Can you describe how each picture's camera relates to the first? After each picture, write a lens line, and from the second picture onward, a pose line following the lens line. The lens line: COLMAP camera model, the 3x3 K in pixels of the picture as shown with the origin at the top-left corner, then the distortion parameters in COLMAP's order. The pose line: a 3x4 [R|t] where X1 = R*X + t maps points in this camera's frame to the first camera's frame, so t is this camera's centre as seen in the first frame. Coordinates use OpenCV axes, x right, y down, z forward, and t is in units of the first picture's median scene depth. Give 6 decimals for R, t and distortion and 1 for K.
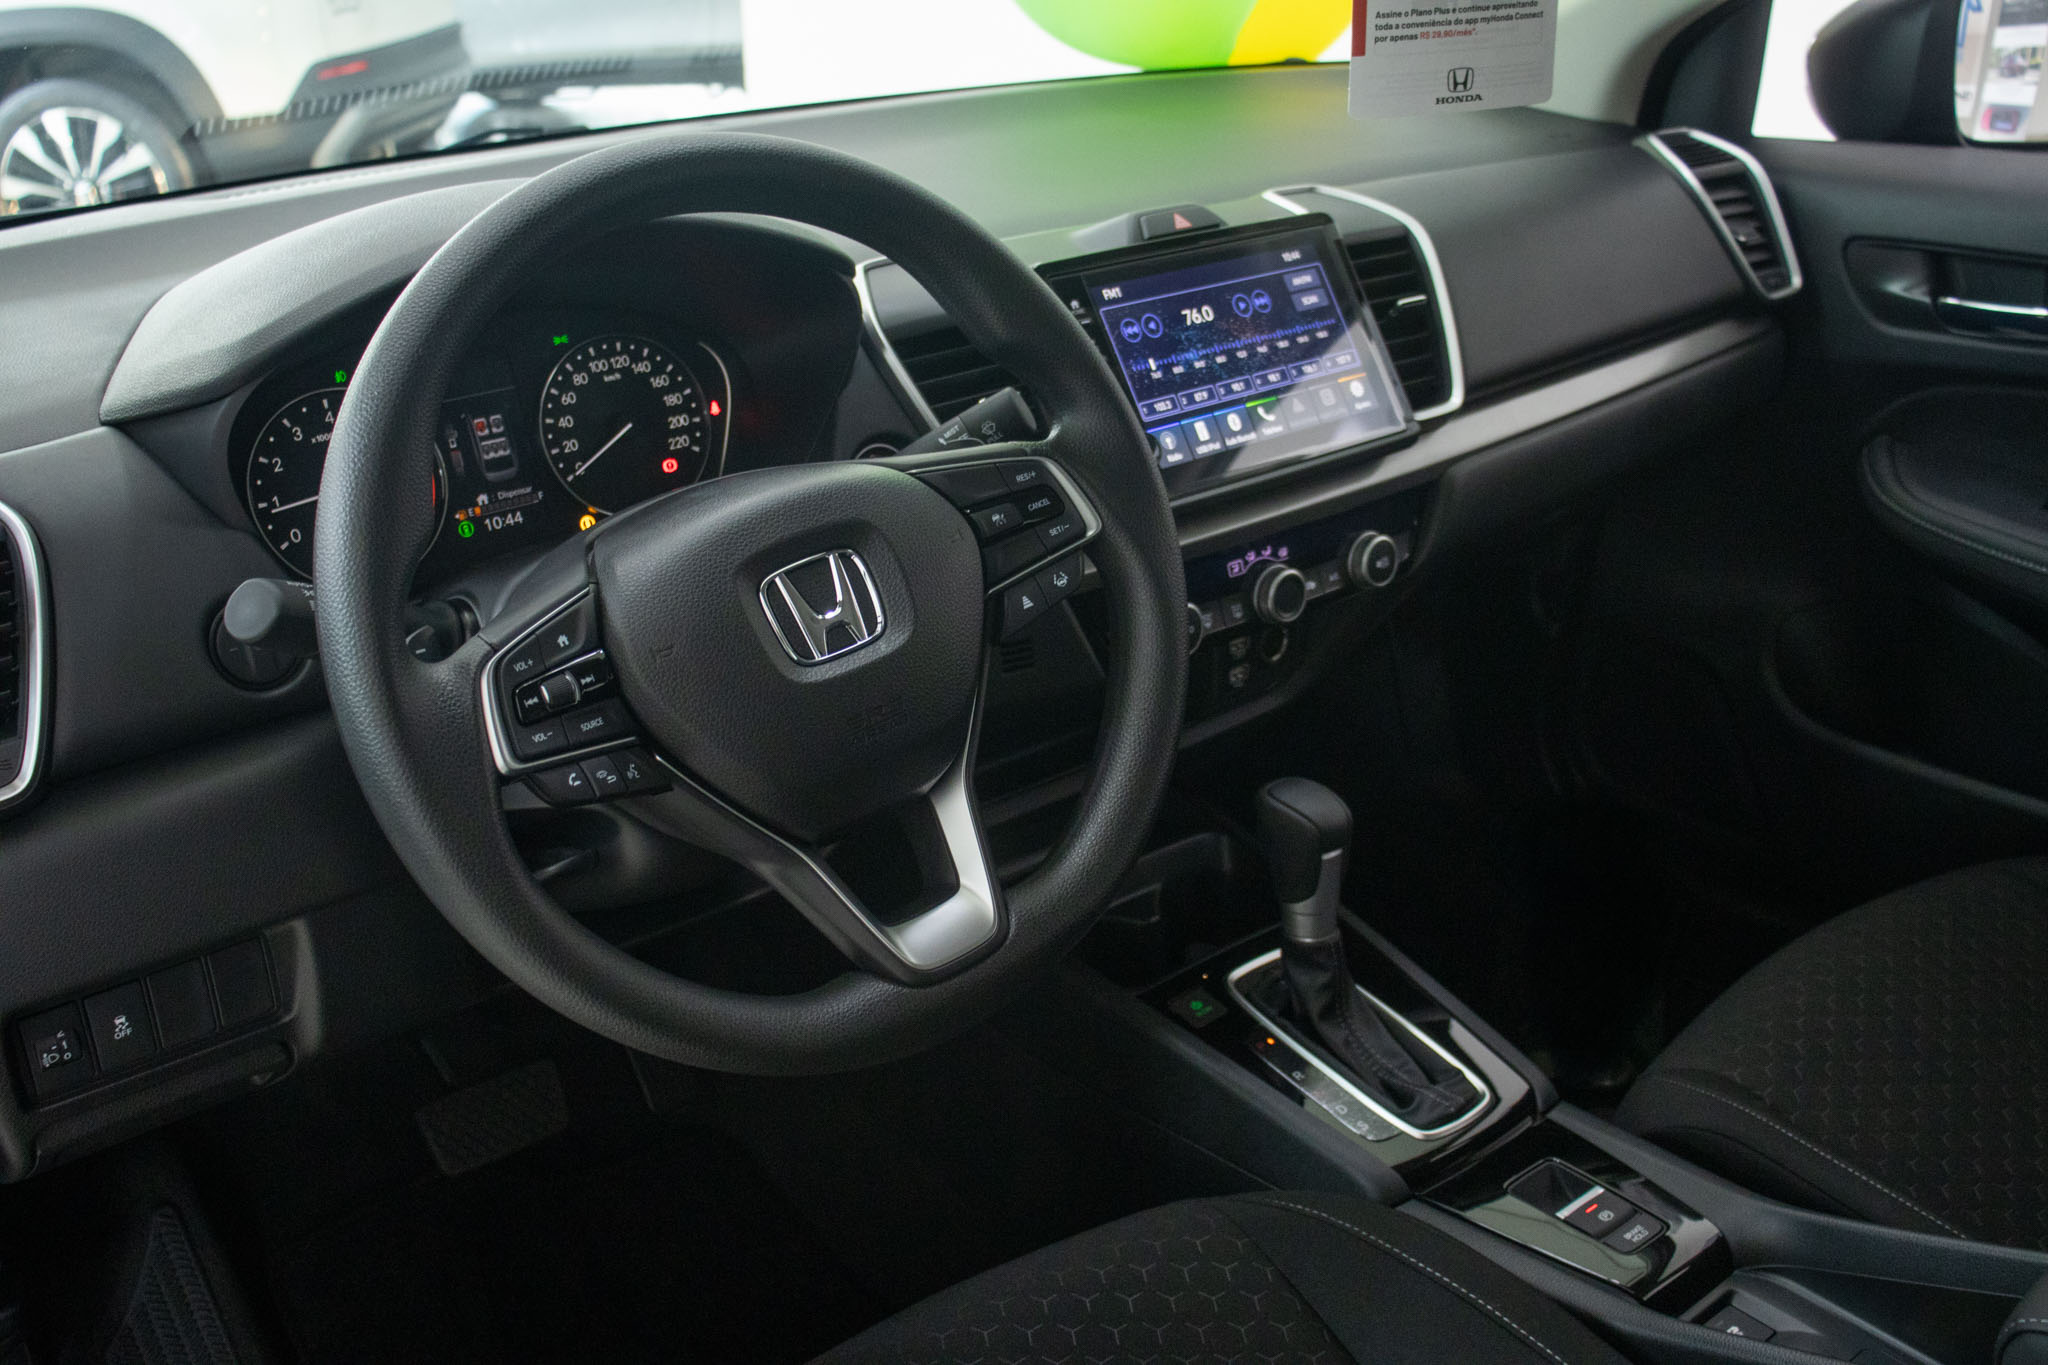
lens RADIAL K [[1884.4, 0, 1023.9], [0, 1884.4, 681.8], [0, 0, 1]] dist [-0.034647, 0.000000]
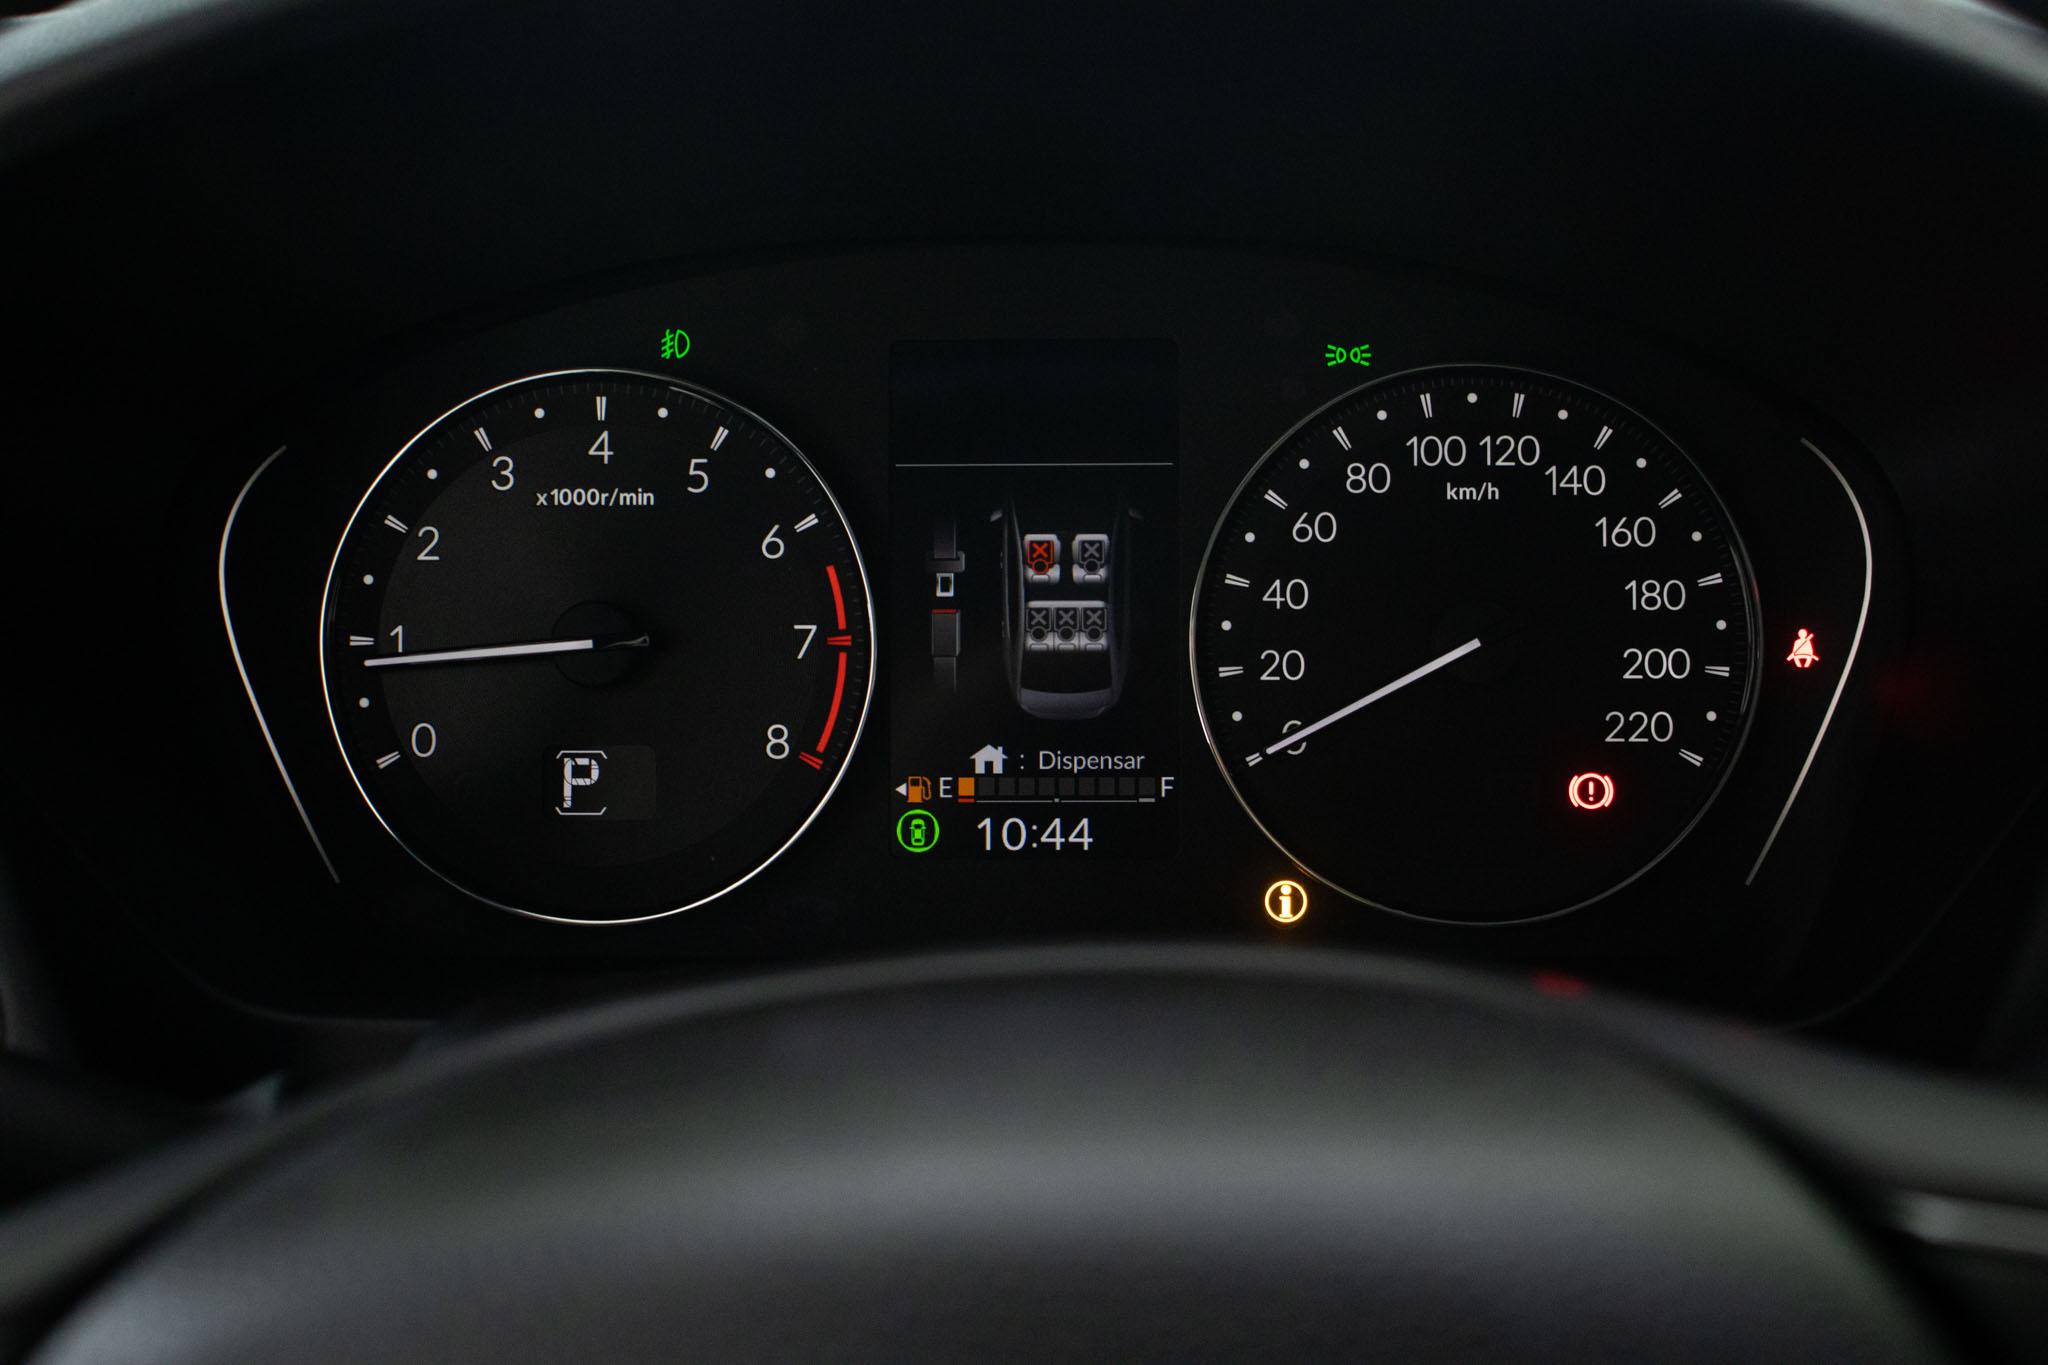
lens RADIAL K [[2859.9, 0, 1024.1], [0, 2859.9, 682.9], [0, 0, 1]] dist [-0.012208, 0.000000]
pose [[0.752539, 0.218901, -0.621101, 0.040771], [-0.272599, 0.962088, 0.008793, -0.114705], [0.599479, 0.162695, 0.783681, 0.575364]]
